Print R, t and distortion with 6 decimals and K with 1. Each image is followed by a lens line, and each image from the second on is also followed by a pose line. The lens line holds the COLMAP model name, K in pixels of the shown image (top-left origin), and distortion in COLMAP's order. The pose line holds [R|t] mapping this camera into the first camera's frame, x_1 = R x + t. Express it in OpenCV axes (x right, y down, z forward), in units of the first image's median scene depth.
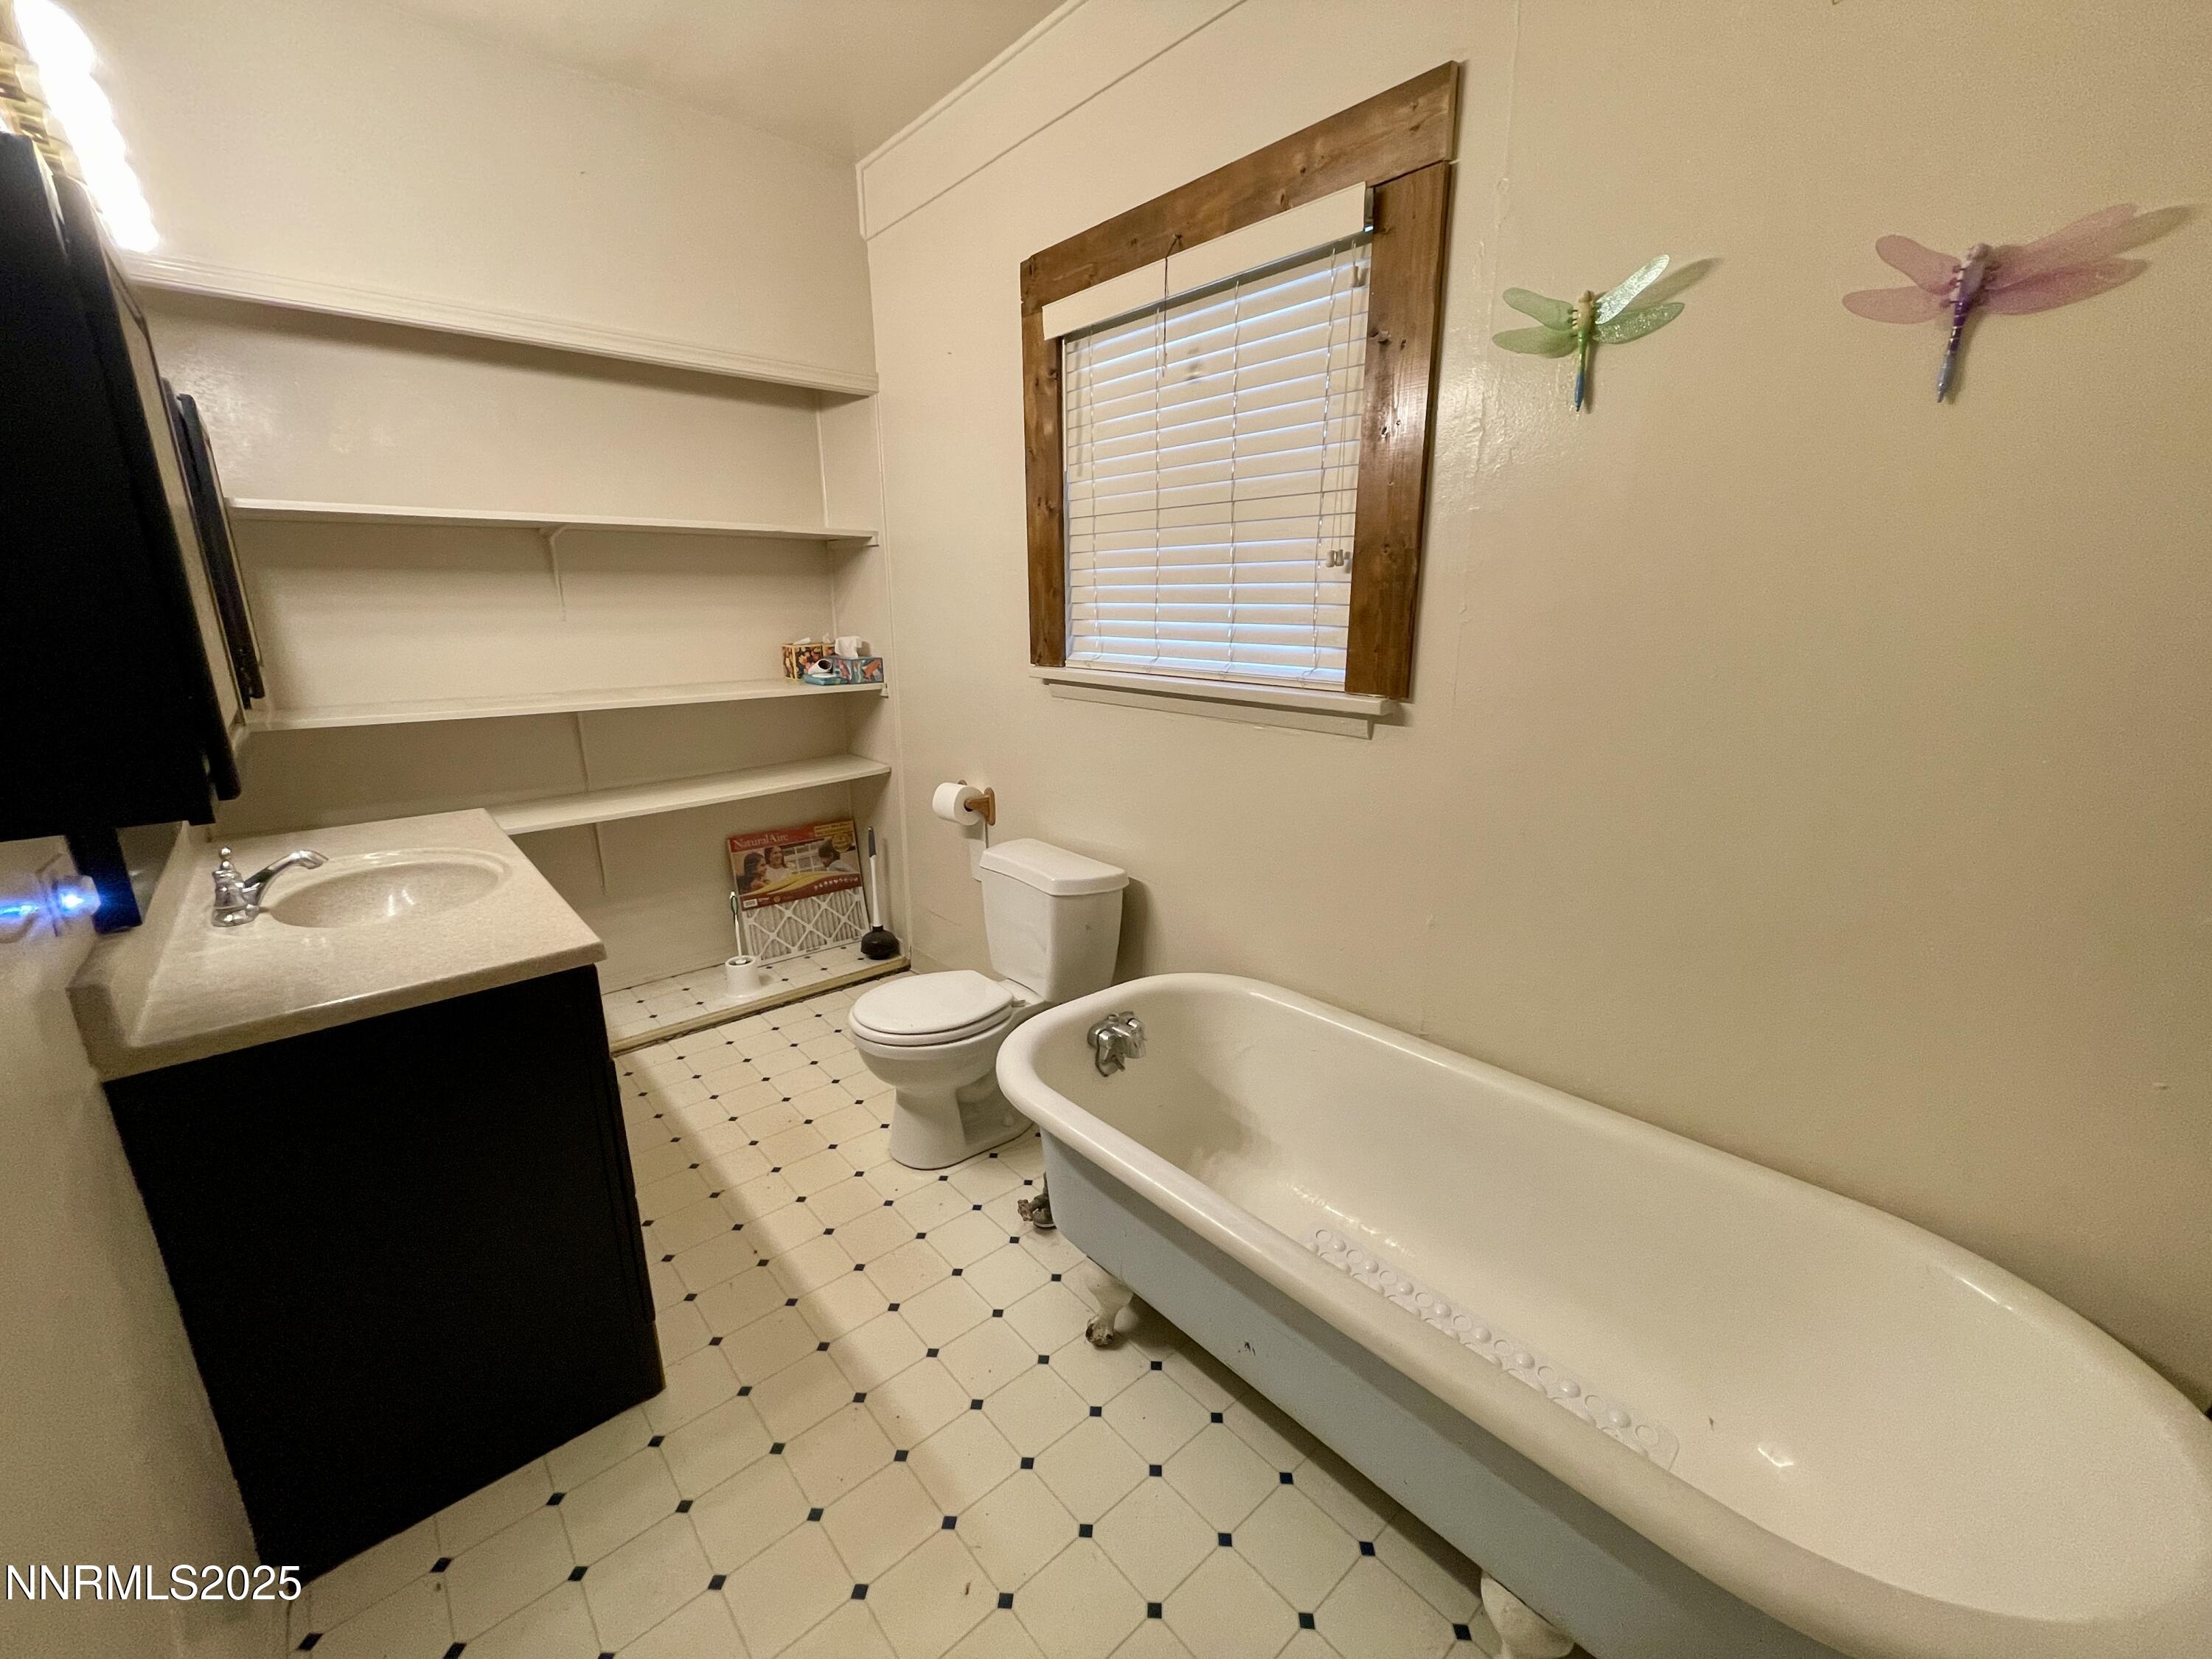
lens RADIAL K [[899.0, 0, 1112.2], [0, 899.0, 834.3], [0, 0, 1]] dist [-0.003070, 0.000113]
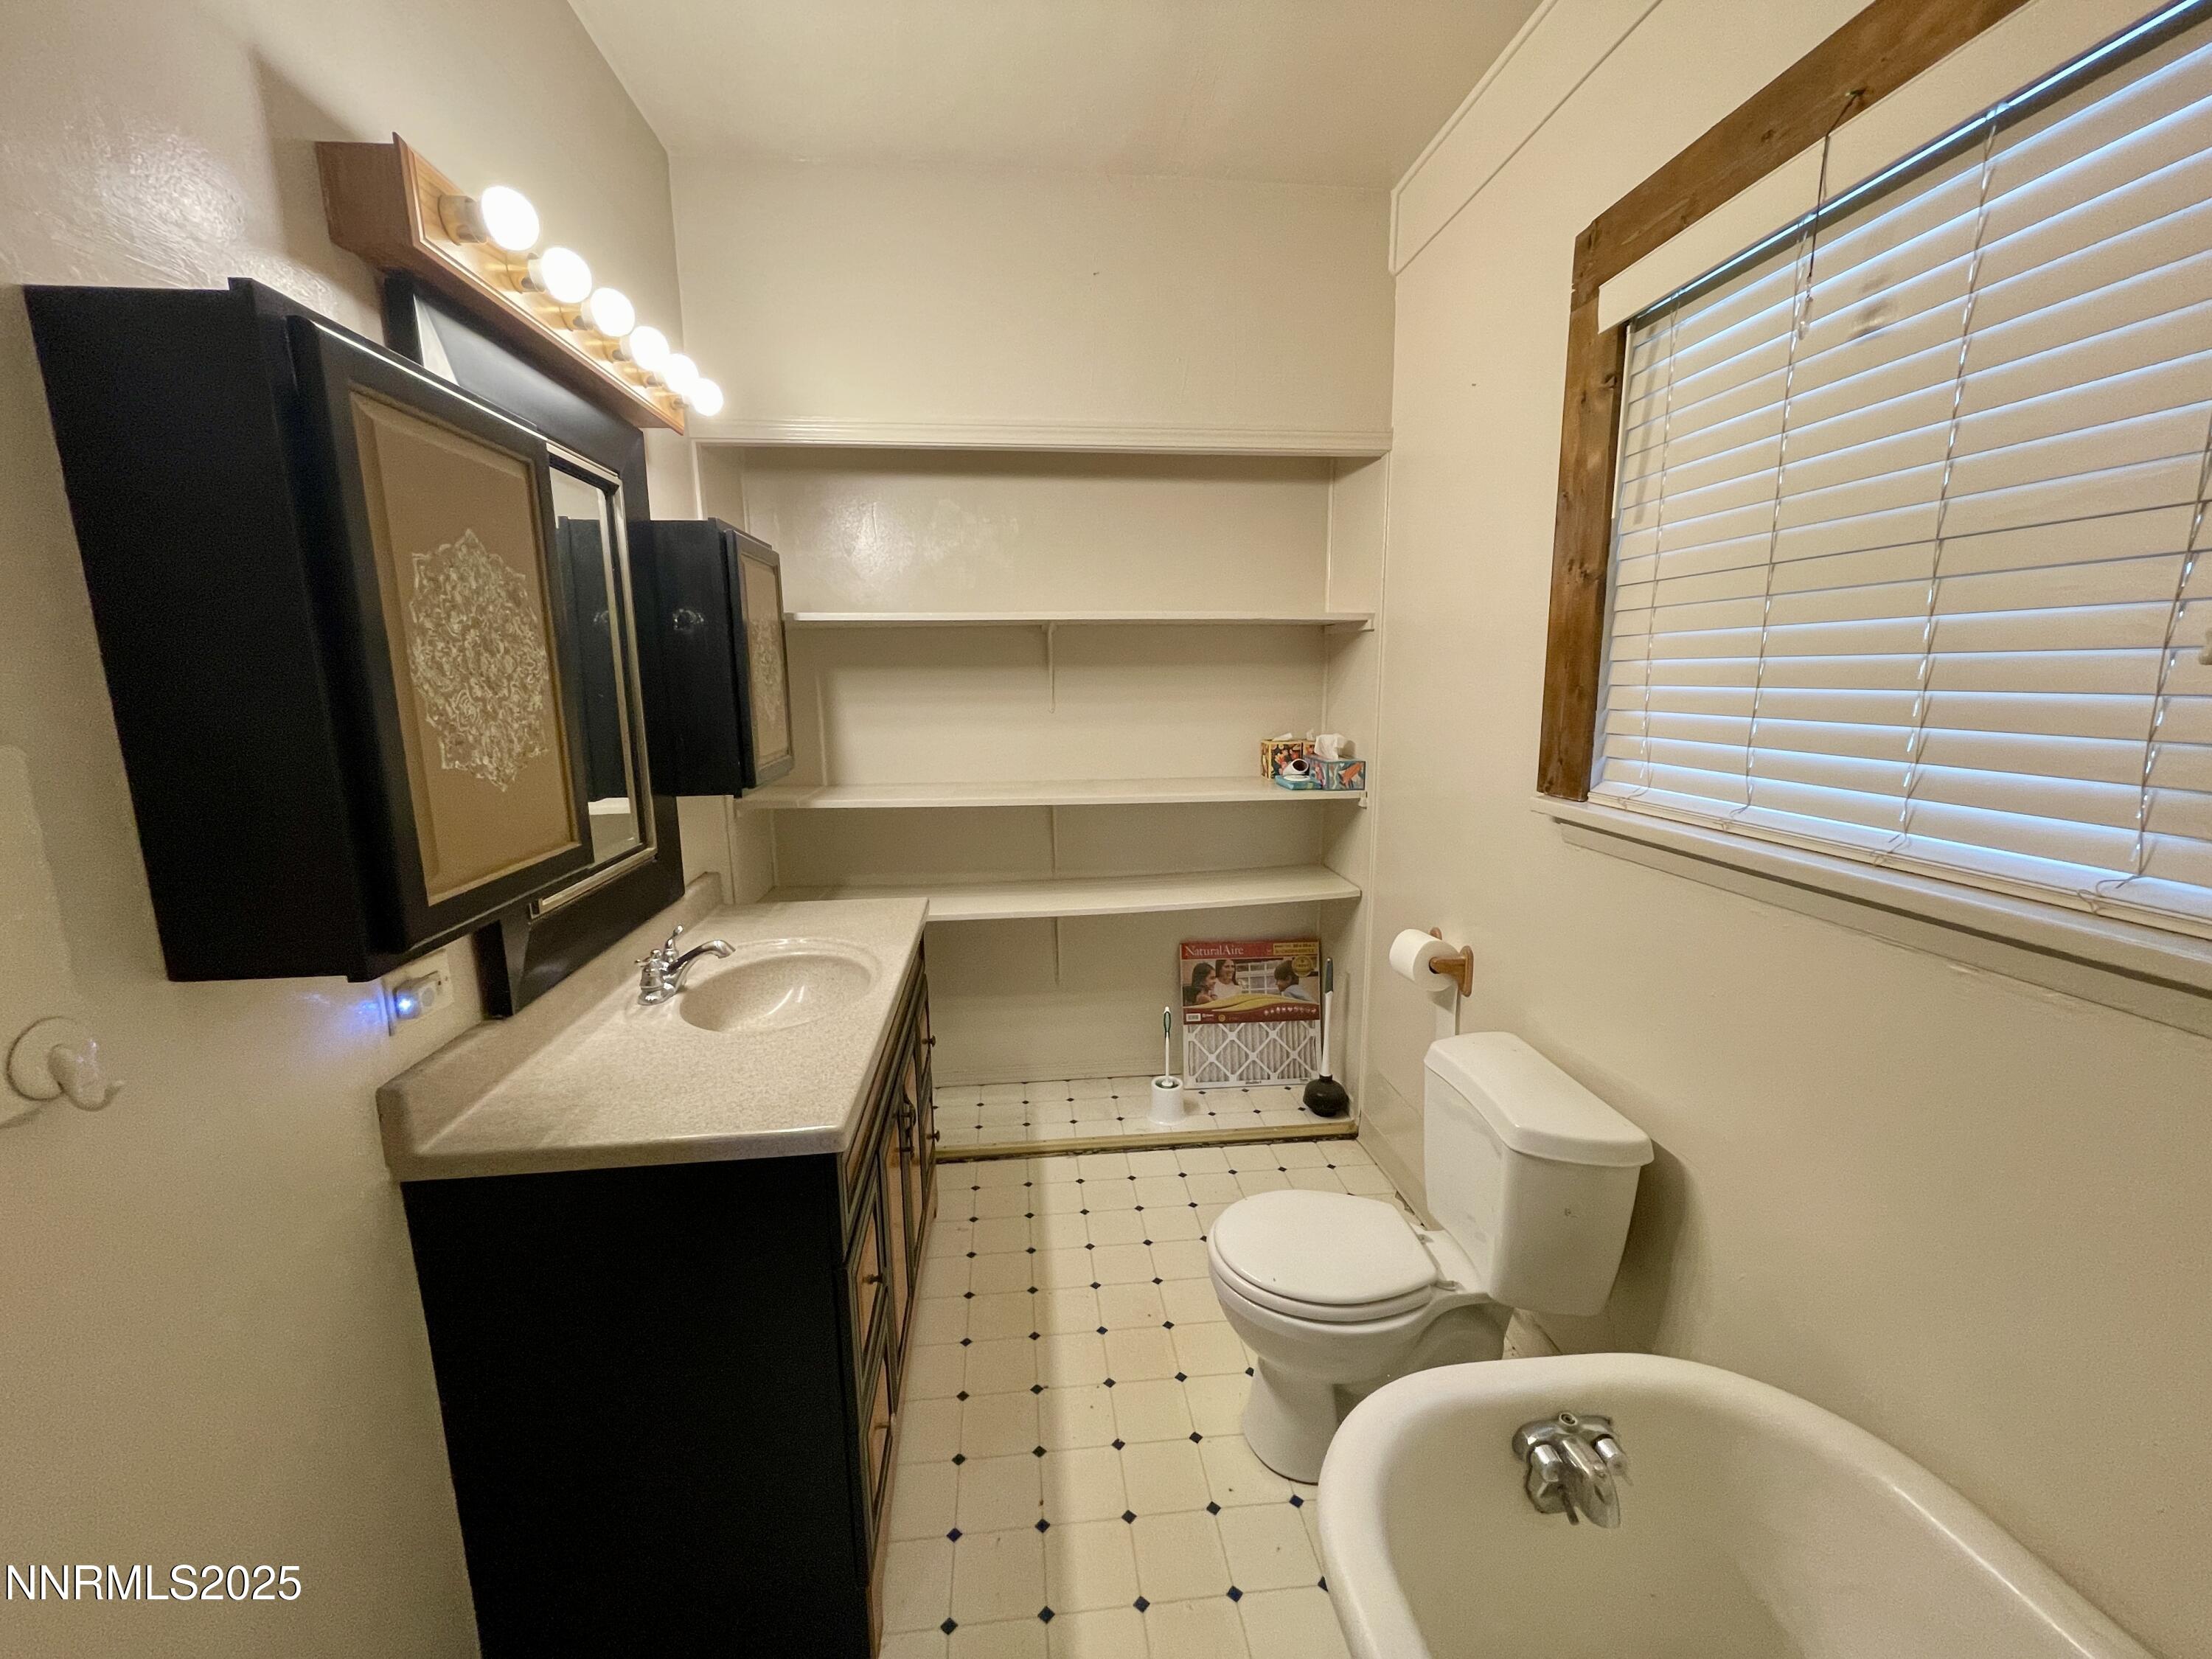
lens RADIAL K [[899.0, 0, 1103.0], [0, 899.0, 829.5], [0, 0, 1]] dist [-0.003070, 0.000113]
pose [[0.811182, 0.094869, -0.577047, 0.046453], [-0.142384, 0.989099, -0.037543, -0.093802], [0.567195, 0.112616, 0.815848, 0.259794]]
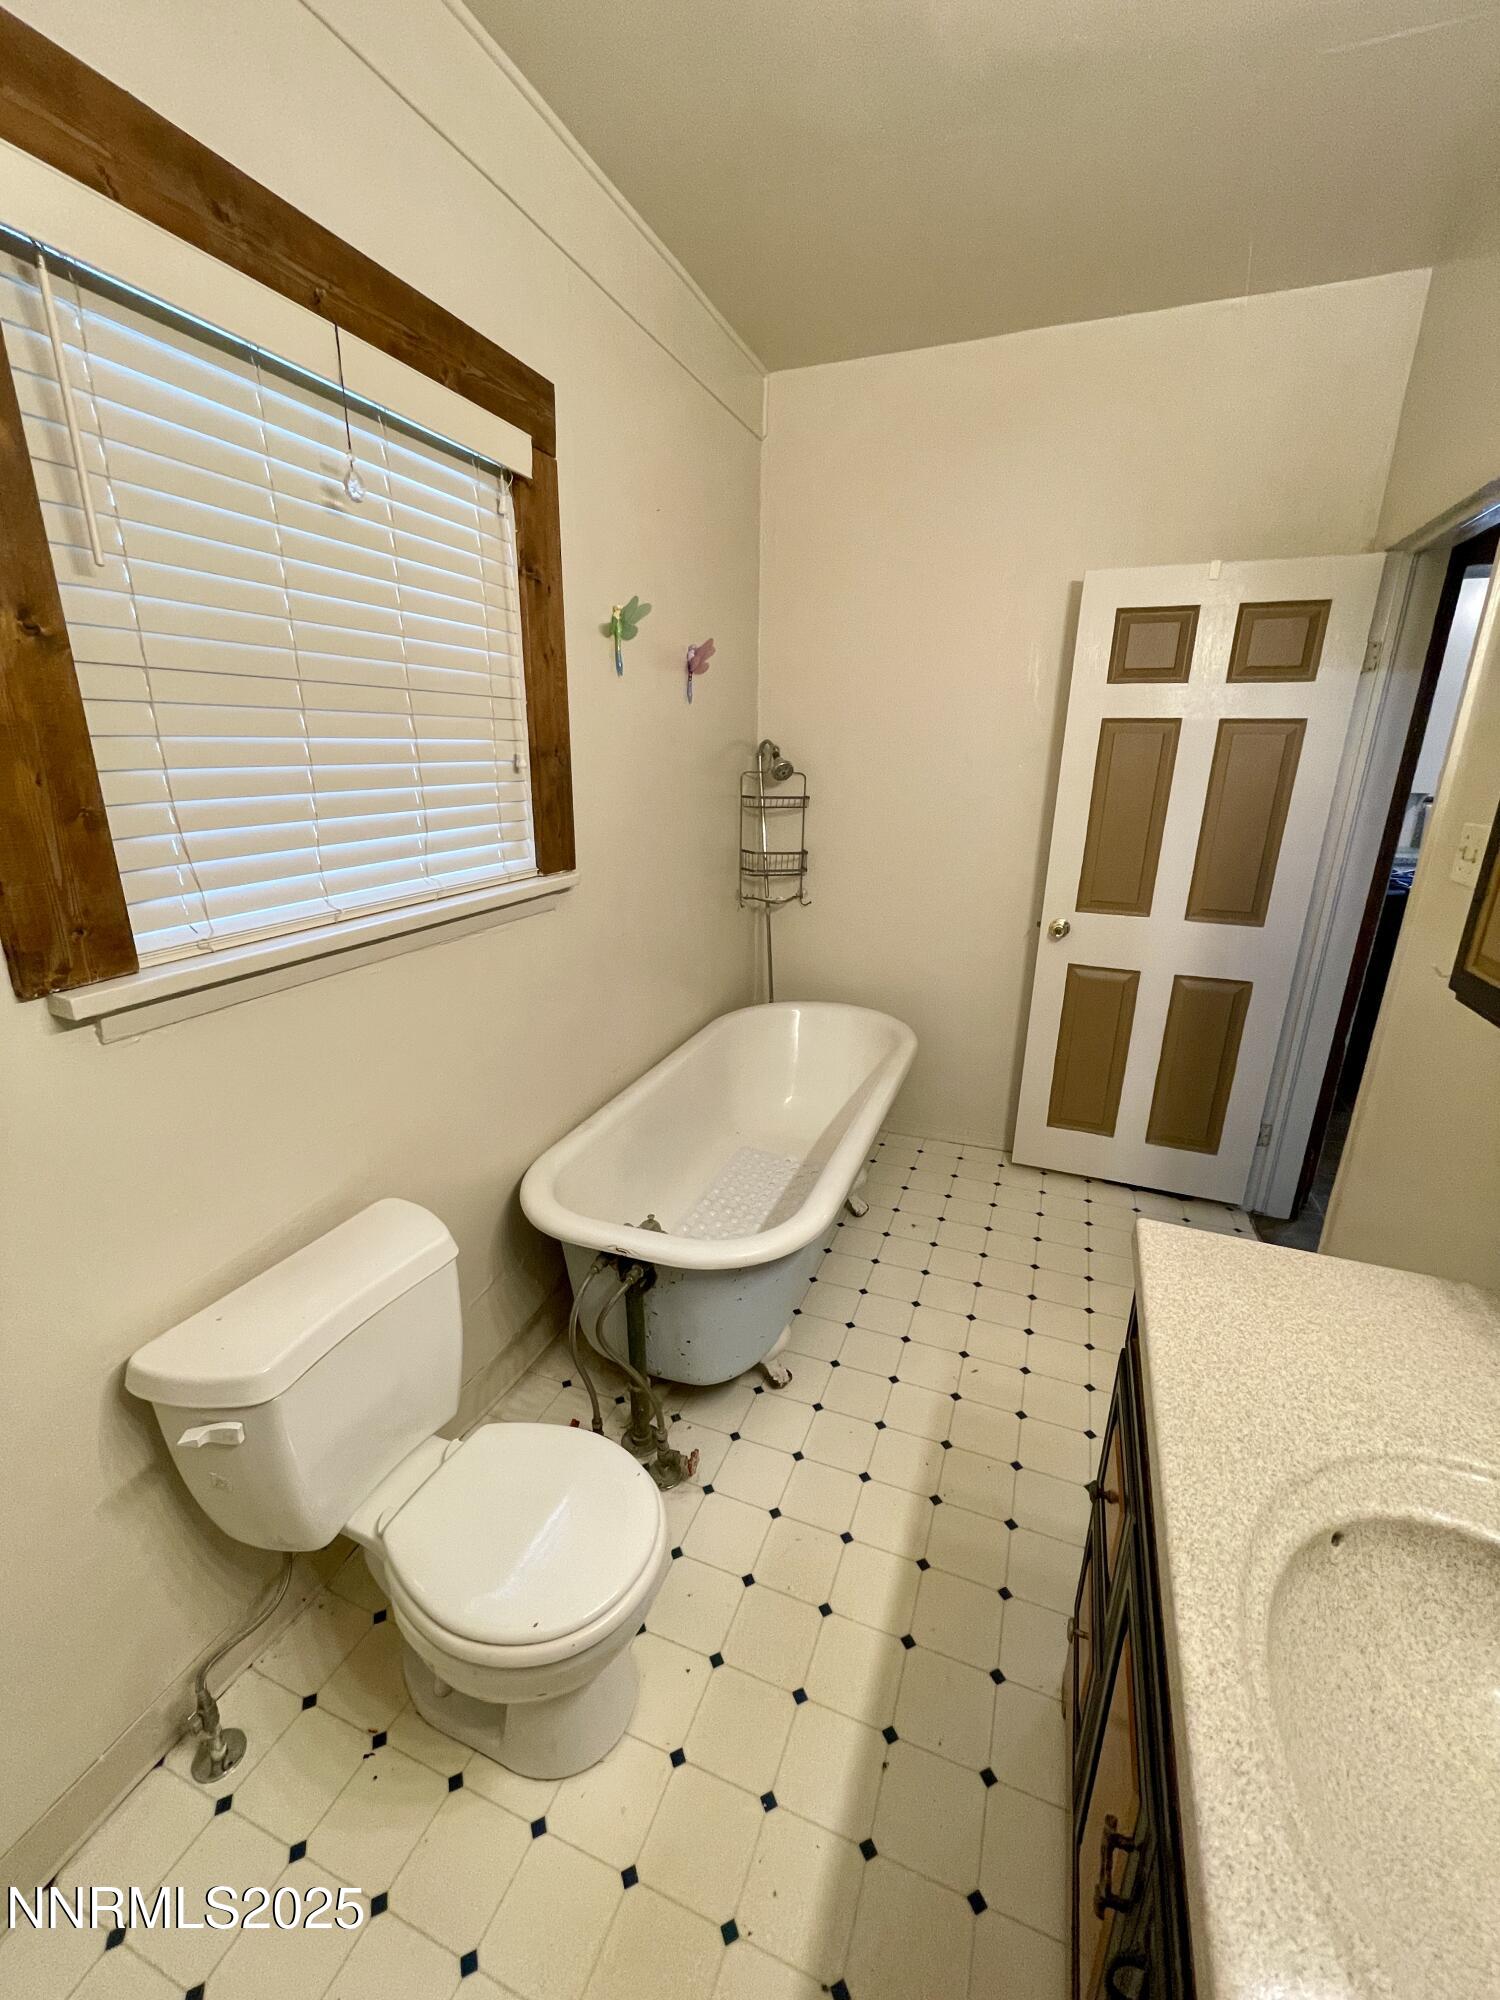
lens RADIAL K [[812.8, 0, 751.7], [0, 812.8, 995.9], [0, 0, 1]] dist [-0.003070, 0.000113]
pose [[-0.457227, -0.264952, 0.848966, -0.616218], [0.220656, 0.890947, 0.396893, -0.291061], [-0.861542, 0.368800, -0.348902, 0.921177]]
